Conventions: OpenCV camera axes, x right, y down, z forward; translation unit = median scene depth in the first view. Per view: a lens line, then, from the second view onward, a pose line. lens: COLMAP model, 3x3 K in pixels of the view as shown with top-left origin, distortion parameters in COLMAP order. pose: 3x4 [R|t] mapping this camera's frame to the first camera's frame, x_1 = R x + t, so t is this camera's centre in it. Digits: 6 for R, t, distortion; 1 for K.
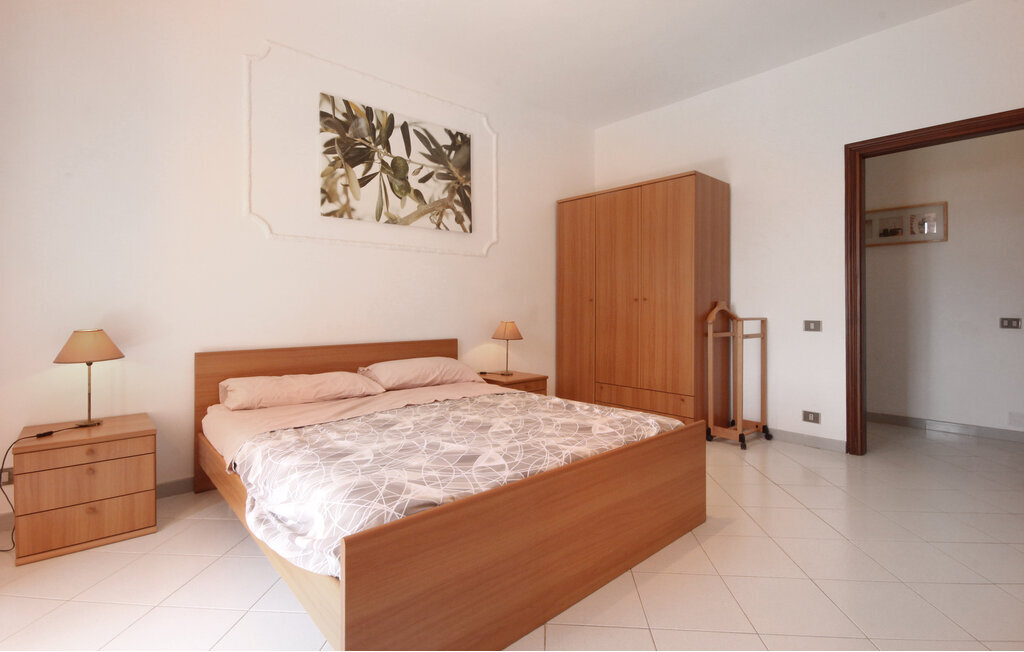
lens RADIAL K [[476.6, 0, 515.8], [0, 476.6, 301.0], [0, 0, 1]] dist [-0.011182, -0.004756]
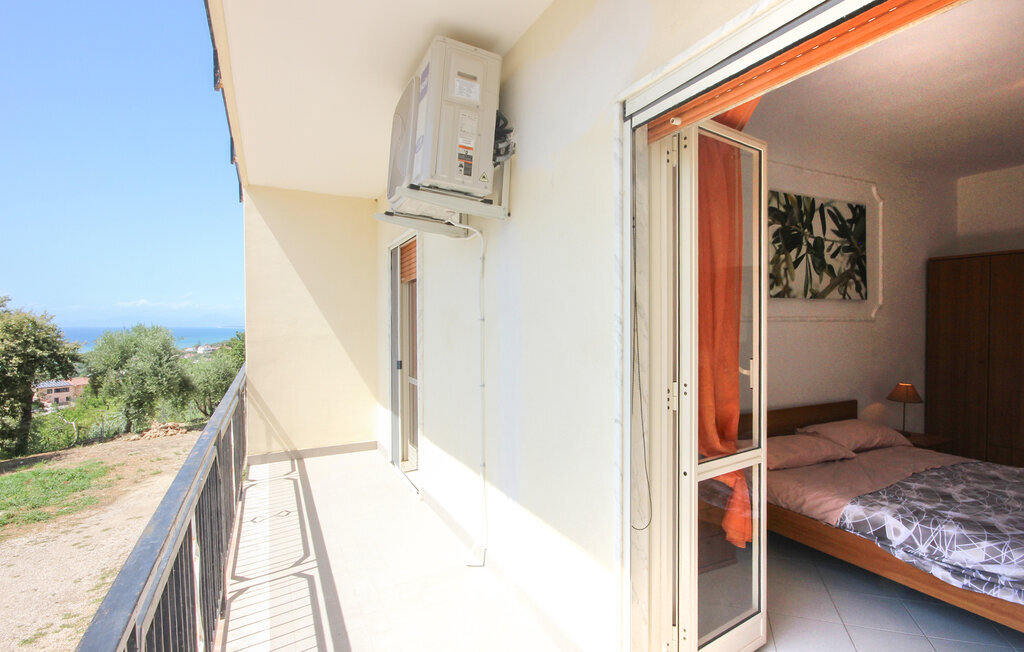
lens RADIAL K [[502.2, 0, 525.7], [0, 502.2, 335.6], [0, 0, 1]] dist [0.020188, -0.002040]
pose [[0.965034, -0.008723, -0.261980, -0.631313], [0.011647, 0.999886, 0.009609, -0.100620], [0.261866, -0.012325, 0.965025, -0.324288]]
